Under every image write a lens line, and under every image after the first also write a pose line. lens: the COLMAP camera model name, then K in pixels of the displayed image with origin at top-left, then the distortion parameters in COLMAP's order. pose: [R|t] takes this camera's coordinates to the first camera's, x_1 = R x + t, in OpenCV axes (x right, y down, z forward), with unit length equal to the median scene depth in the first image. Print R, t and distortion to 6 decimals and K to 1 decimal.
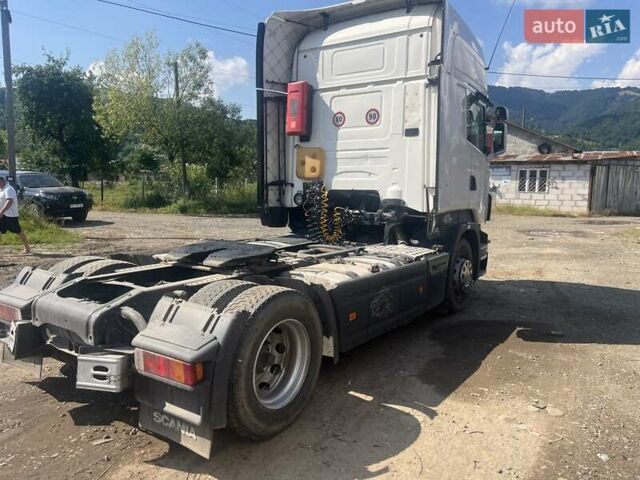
lens RADIAL K [[484.8, 0, 319.3], [0, 484.8, 236.6], [0, 0, 1]] dist [0.029937, -0.042471]
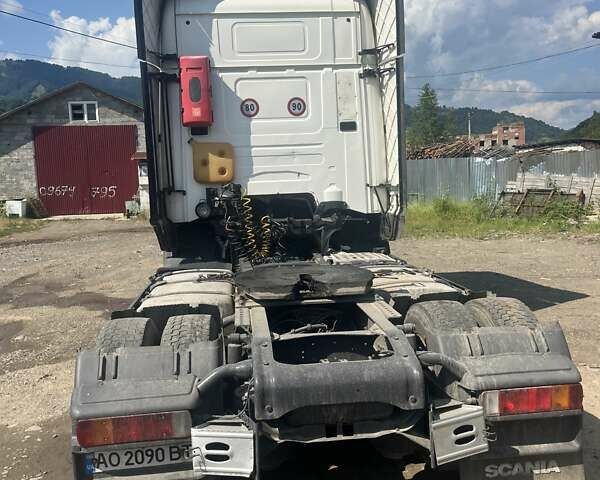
lens RADIAL K [[608.0, 0, 297.2], [0, 608.0, 243.6], [0, 0, 1]] dist [0.024541, 0.000000]
pose [[0.768130, -0.103797, 0.631825, -0.581807], [0.111867, 0.993351, 0.027189, -0.037811], [-0.630446, 0.049795, 0.774634, 0.185758]]
